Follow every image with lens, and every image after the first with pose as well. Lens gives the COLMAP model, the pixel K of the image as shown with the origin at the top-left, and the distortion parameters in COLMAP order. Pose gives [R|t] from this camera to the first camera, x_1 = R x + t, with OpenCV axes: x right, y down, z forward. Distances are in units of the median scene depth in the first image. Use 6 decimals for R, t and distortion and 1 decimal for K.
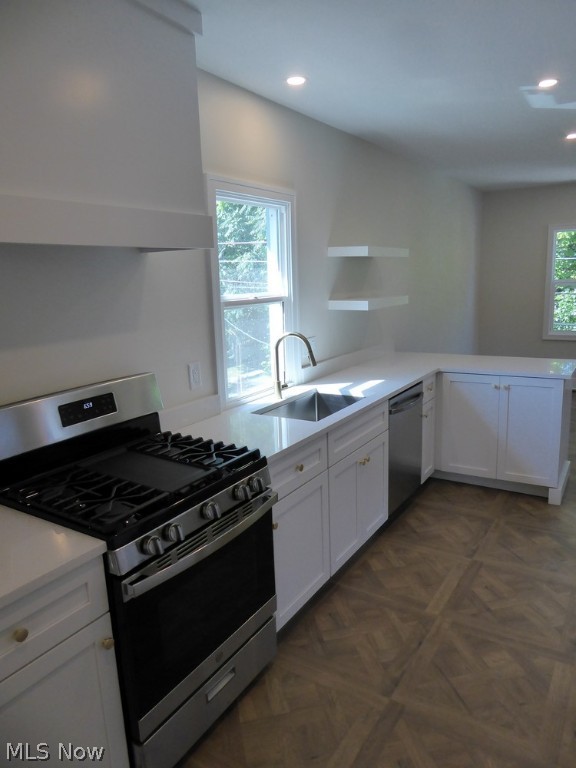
lens RADIAL K [[541.2, 0, 291.9], [0, 541.2, 386.3], [0, 0, 1]] dist [-0.022438, -0.000180]
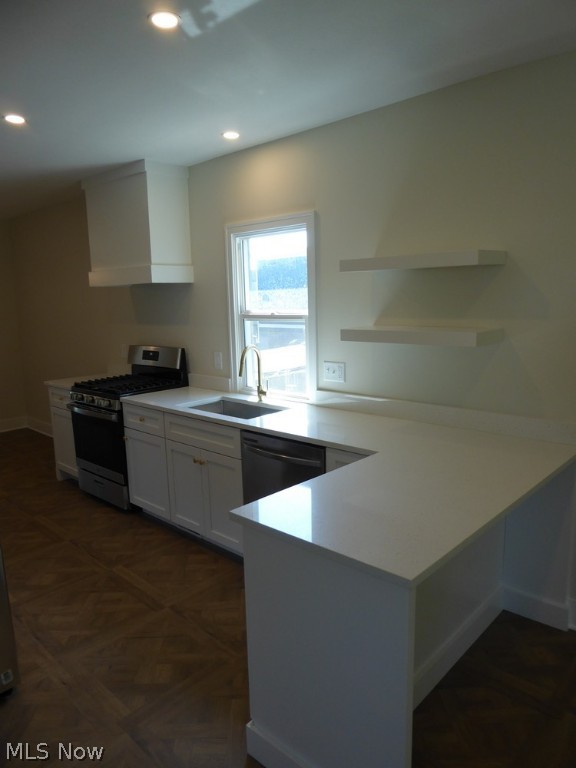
lens RADIAL K [[541.2, 0, 291.9], [0, 541.2, 386.3], [0, 0, 1]] dist [-0.022438, -0.000180]
pose [[-0.191912, 0.203094, -0.960168, 1.073712], [-0.163342, 0.958098, 0.235304, -0.291374], [0.967724, 0.201994, -0.150697, 1.230242]]
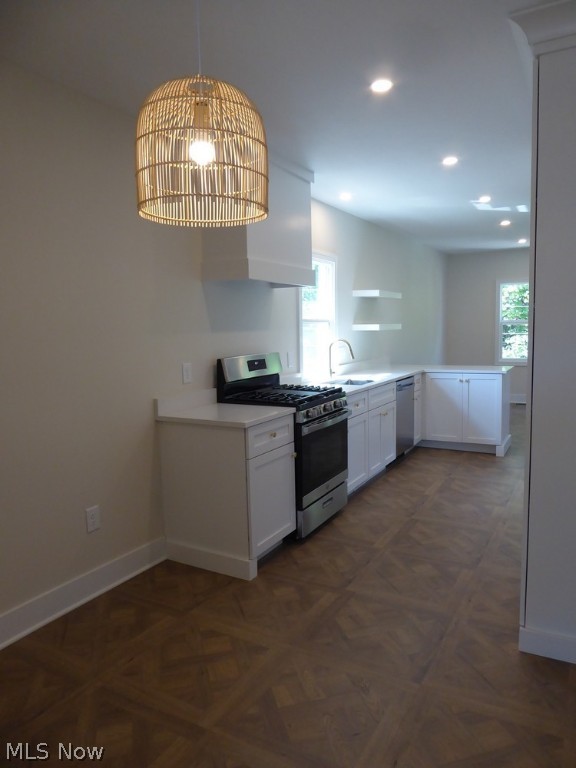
lens RADIAL K [[541.2, 0, 291.9], [0, 541.2, 386.3], [0, 0, 1]] dist [-0.022438, -0.000180]
pose [[0.998281, 0.006819, 0.058204, -0.232465], [-0.001395, 0.995691, -0.092722, 0.192685], [-0.058585, 0.092481, 0.993989, -0.610022]]
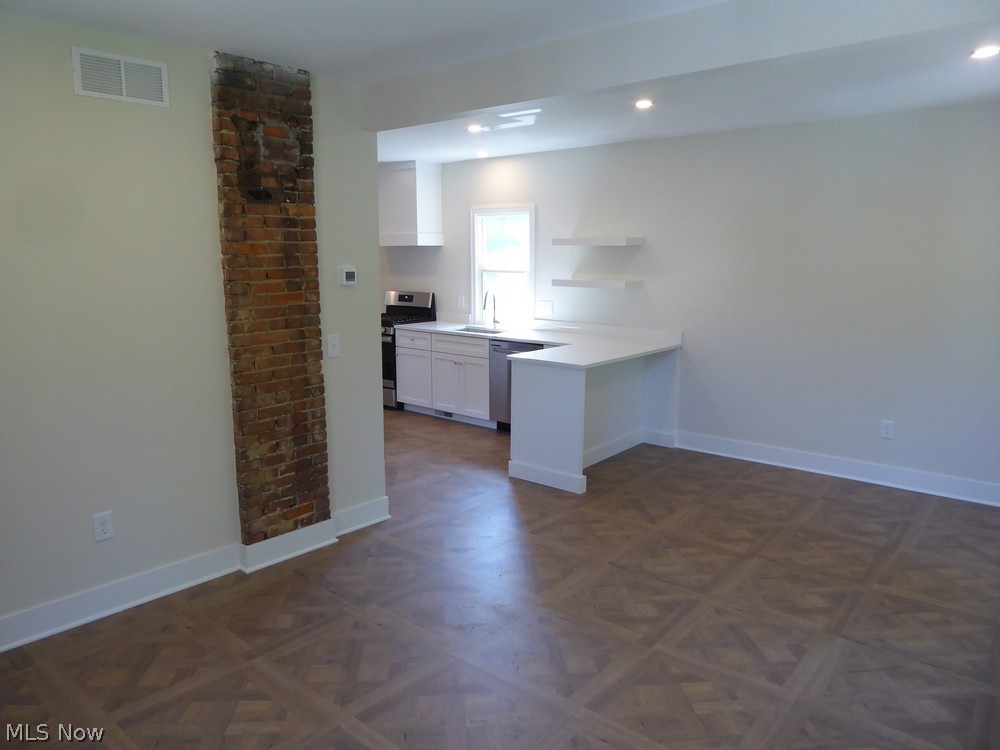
lens RADIAL K [[704.7, 0, 517.7], [0, 704.7, 374.8], [0, 0, 1]] dist [-0.022438, -0.000180]
pose [[-0.124832, 0.210267, -0.969642, 2.171498], [-0.195963, 0.952810, 0.231845, -0.368926], [0.972633, 0.218956, -0.077737, 1.273842]]
